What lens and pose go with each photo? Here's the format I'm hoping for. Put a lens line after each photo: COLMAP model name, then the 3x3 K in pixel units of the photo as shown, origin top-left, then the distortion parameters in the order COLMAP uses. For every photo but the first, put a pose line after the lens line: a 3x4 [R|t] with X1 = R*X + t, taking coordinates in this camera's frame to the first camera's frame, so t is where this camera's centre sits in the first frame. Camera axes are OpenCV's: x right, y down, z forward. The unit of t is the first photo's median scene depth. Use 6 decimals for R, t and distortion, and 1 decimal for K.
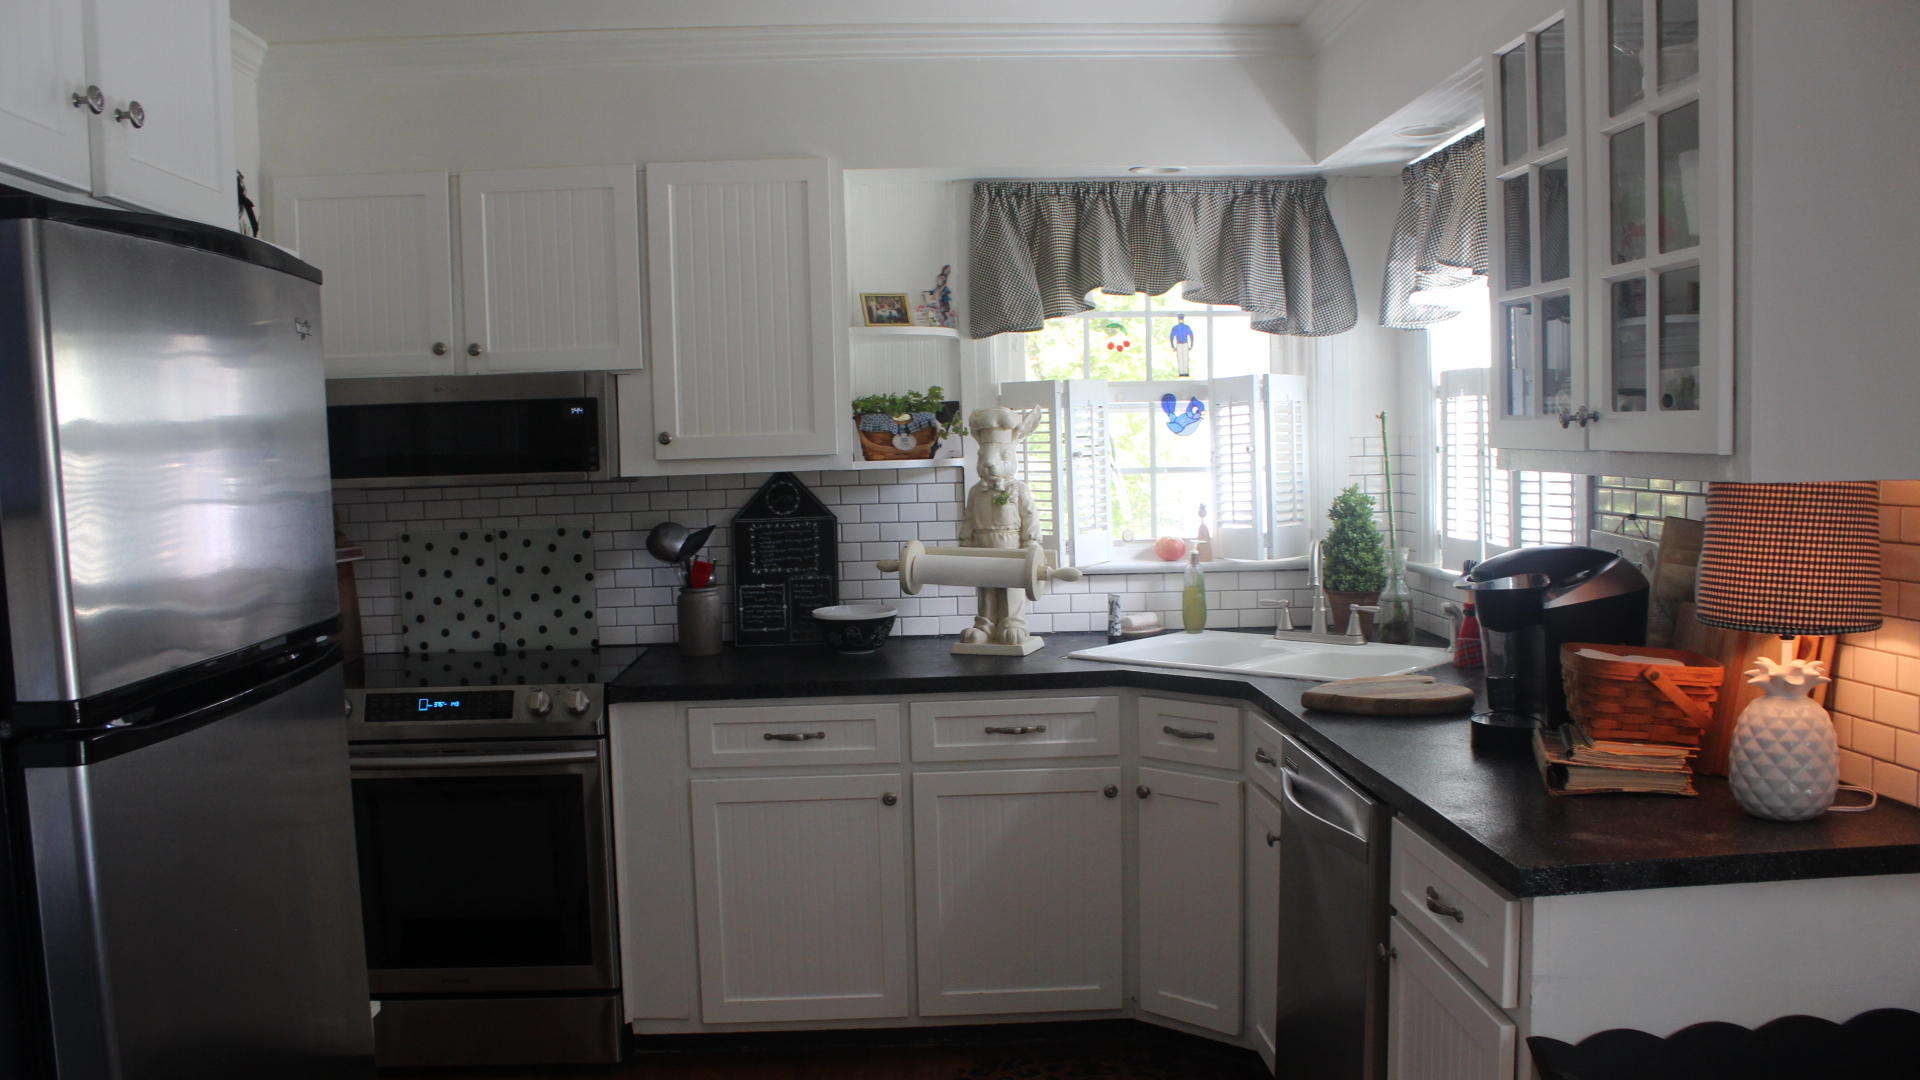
lens RADIAL K [[1622.3, 0, 962.8], [0, 1622.3, 591.7], [0, 0, 1]] dist [-0.169410, 0.151879]
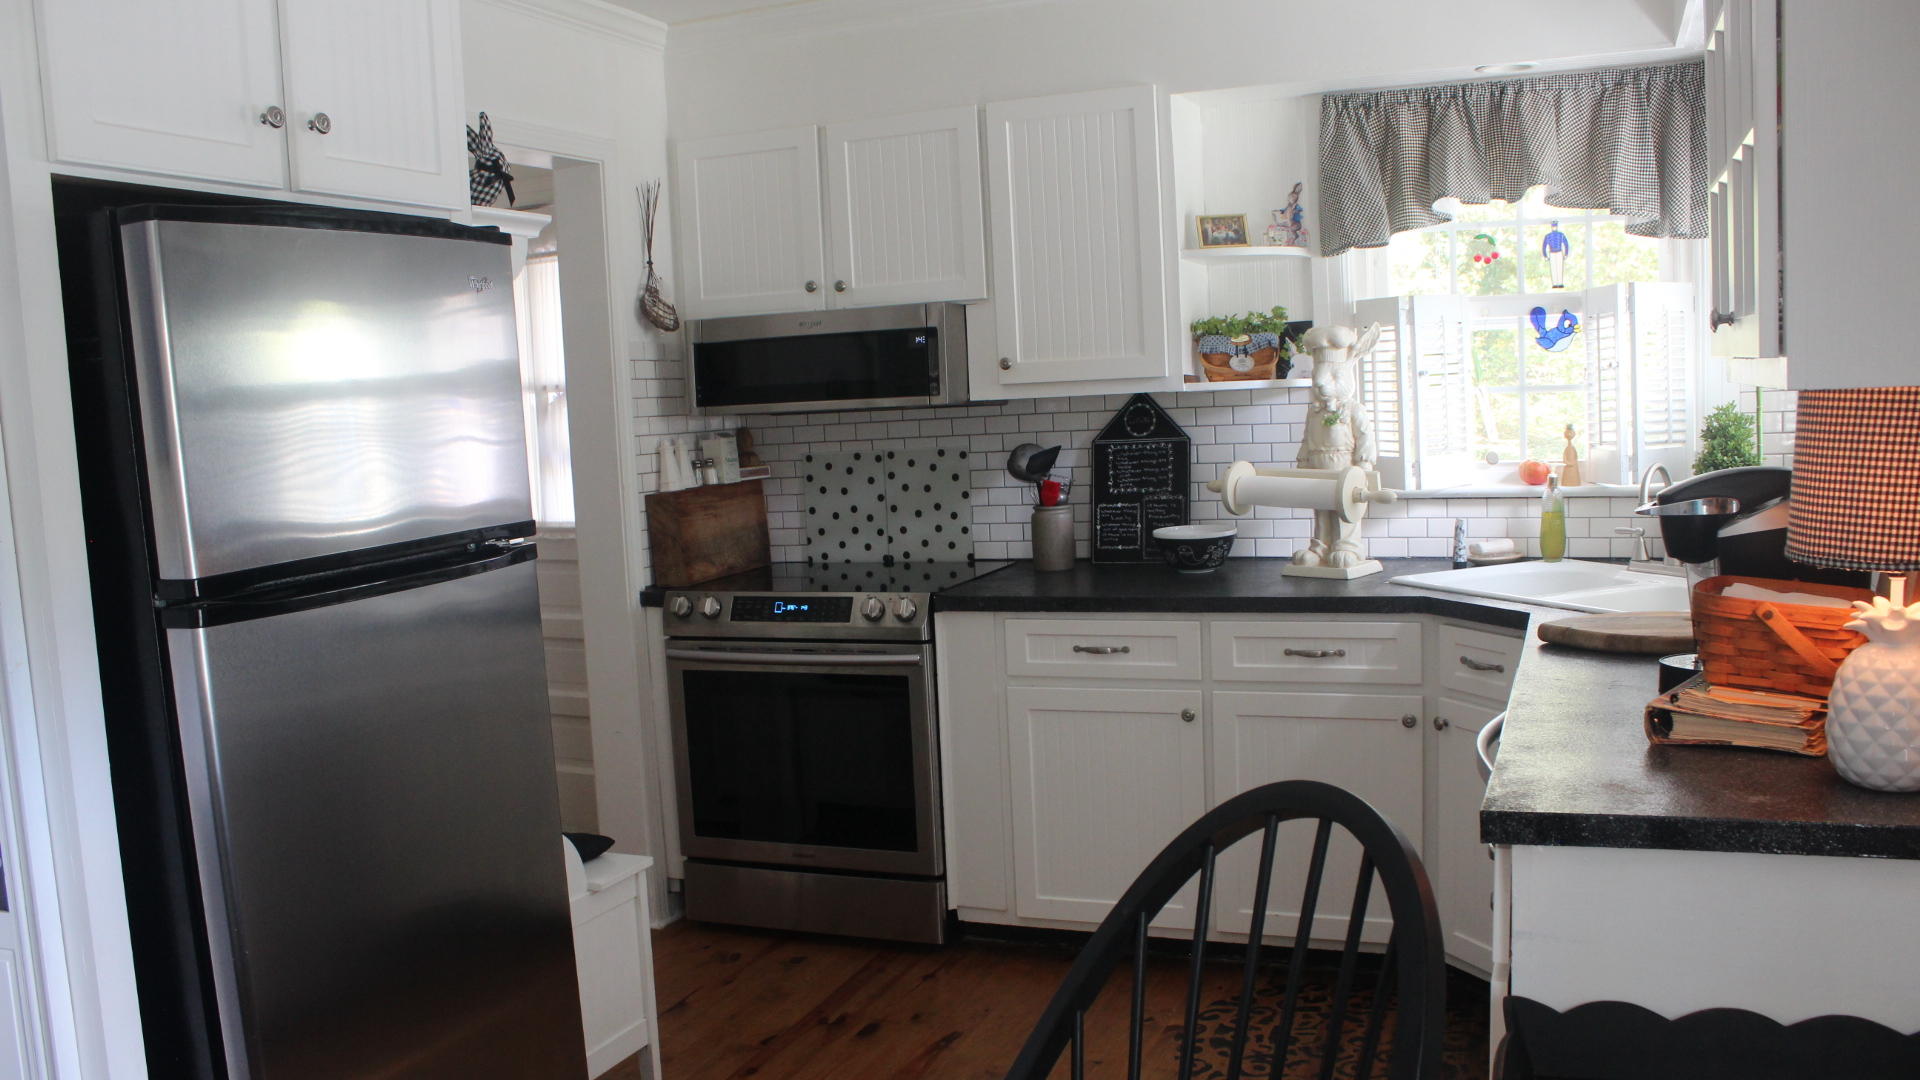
lens RADIAL K [[1622.3, 0, 962.8], [0, 1622.3, 591.7], [0, 0, 1]] dist [-0.169410, 0.151879]
pose [[0.911167, 0.032291, -0.410770, 0.219606], [-0.013270, 0.998707, 0.049074, 0.002278], [0.411824, -0.039263, 0.910417, 0.017086]]
